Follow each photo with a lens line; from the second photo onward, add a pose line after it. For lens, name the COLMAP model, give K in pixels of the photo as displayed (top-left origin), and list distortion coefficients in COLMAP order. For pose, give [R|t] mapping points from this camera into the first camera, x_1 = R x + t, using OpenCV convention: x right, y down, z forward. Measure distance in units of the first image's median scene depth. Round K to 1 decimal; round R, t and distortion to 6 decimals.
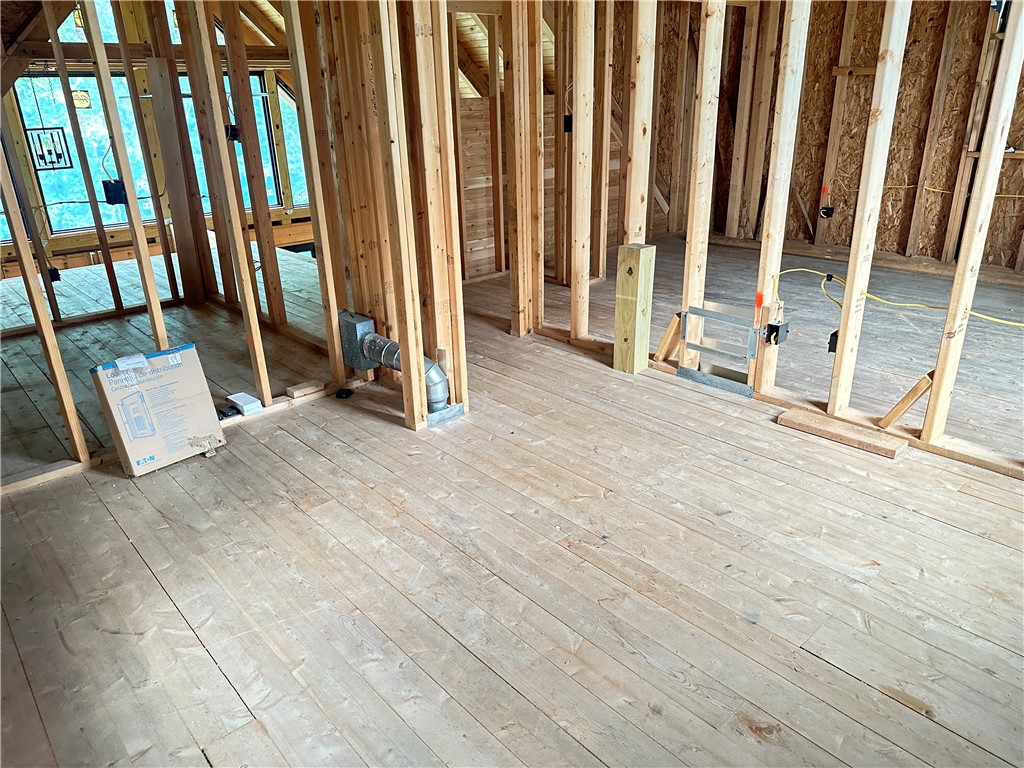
lens RADIAL K [[715.5, 0, 516.7], [0, 715.5, 391.9], [0, 0, 1]] dist [0.083912, -0.101857]
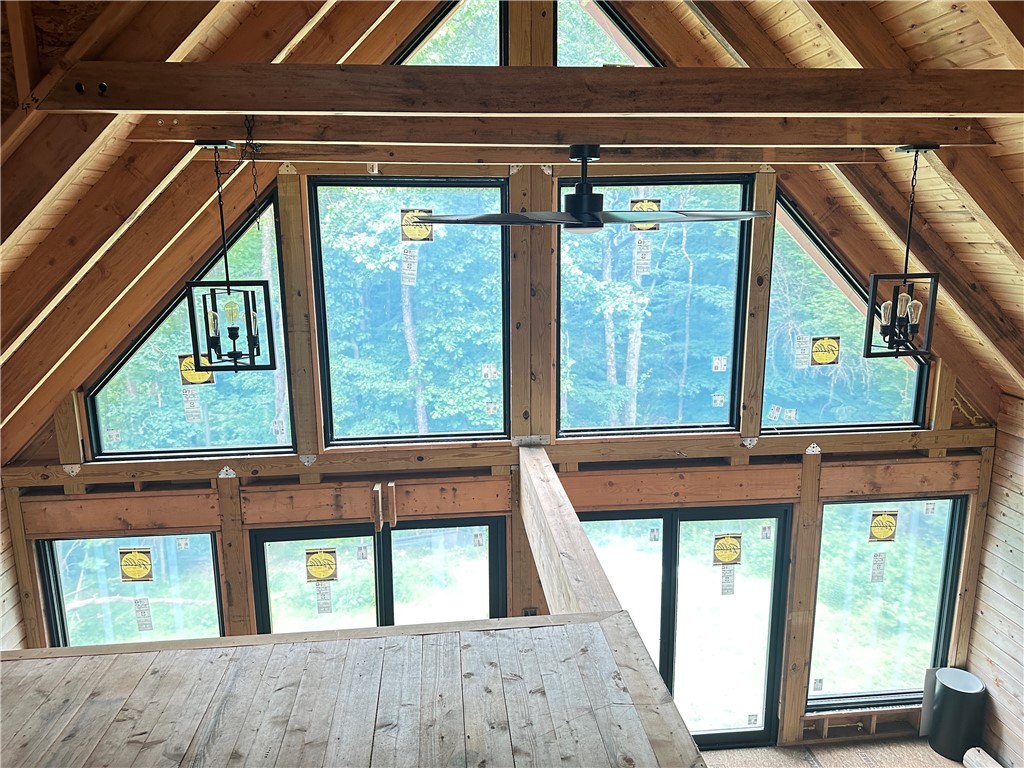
lens RADIAL K [[714.5, 0, 510.8], [0, 714.5, 377.1], [0, 0, 1]] dist [0.076107, -0.099947]
pose [[0.799917, 0.128502, -0.586191, -0.236337], [-0.233644, 0.966419, -0.106977, -0.293026], [0.552760, 0.222533, 0.803079, 0.735125]]
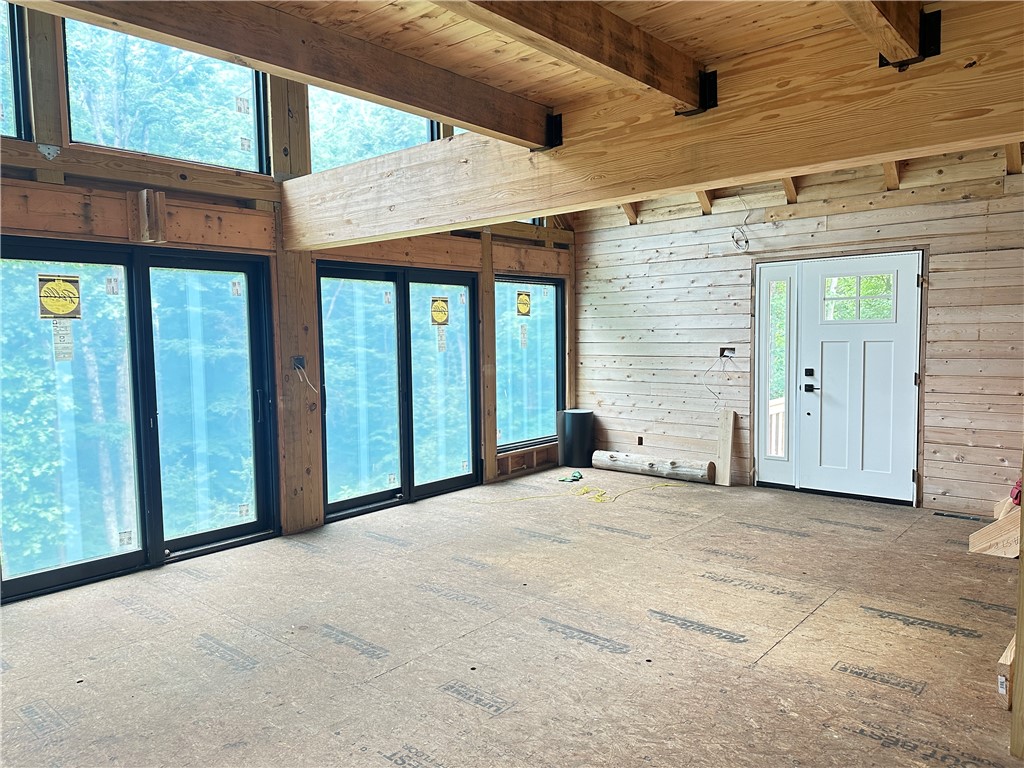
lens RADIAL K [[710.9, 0, 508.5], [0, 710.9, 383.1], [0, 0, 1]] dist [0.125023, -0.164684]
pose [[0.994193, -0.006723, 0.107404, -0.482486], [0.040362, 0.948485, -0.314242, 0.114202], [-0.099759, 0.316752, 0.943248, 0.680332]]
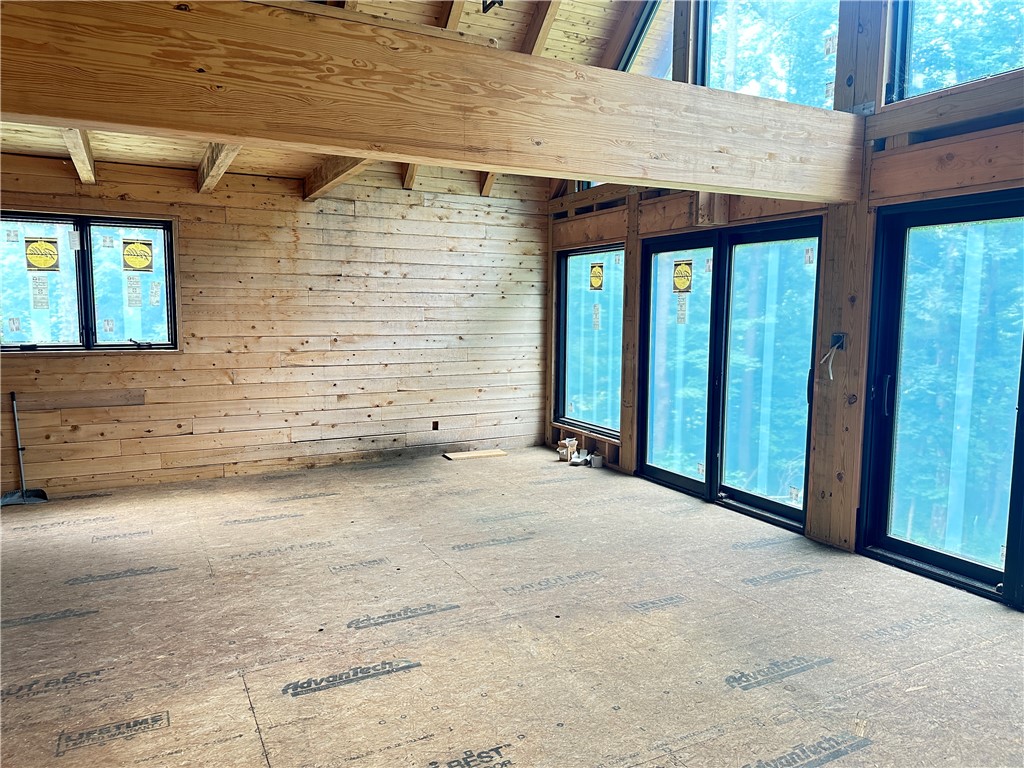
lens RADIAL K [[710.9, 0, 508.5], [0, 710.9, 383.1], [0, 0, 1]] dist [0.125023, -0.164684]
pose [[-0.263546, 0.119492, -0.957217, 0.032911], [-0.367264, 0.905138, 0.214108, -0.140335], [0.891998, 0.407979, -0.194661, 1.271700]]
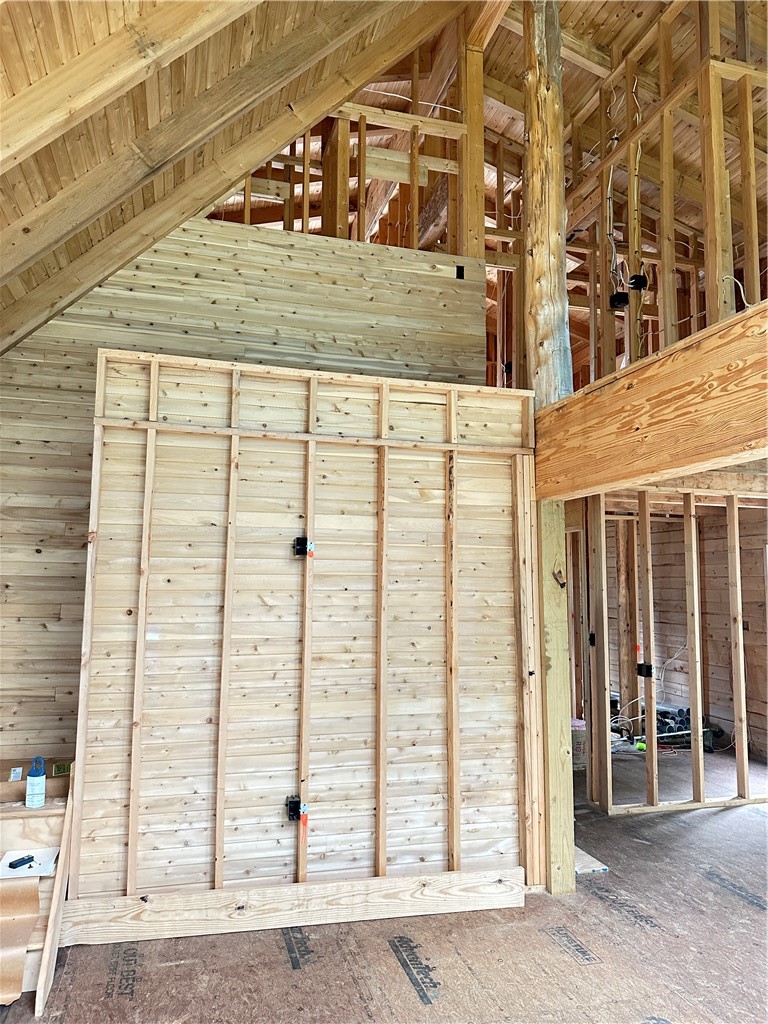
lens RADIAL K [[715.5, 0, 380.7], [0, 715.5, 508.9], [0, 0, 1]] dist [0.083912, -0.101857]
pose [[-0.891690, 0.052531, 0.449587, -0.339242], [0.173655, 0.956942, 0.232608, -0.229737], [-0.418010, 0.285487, -0.862418, 1.464217]]
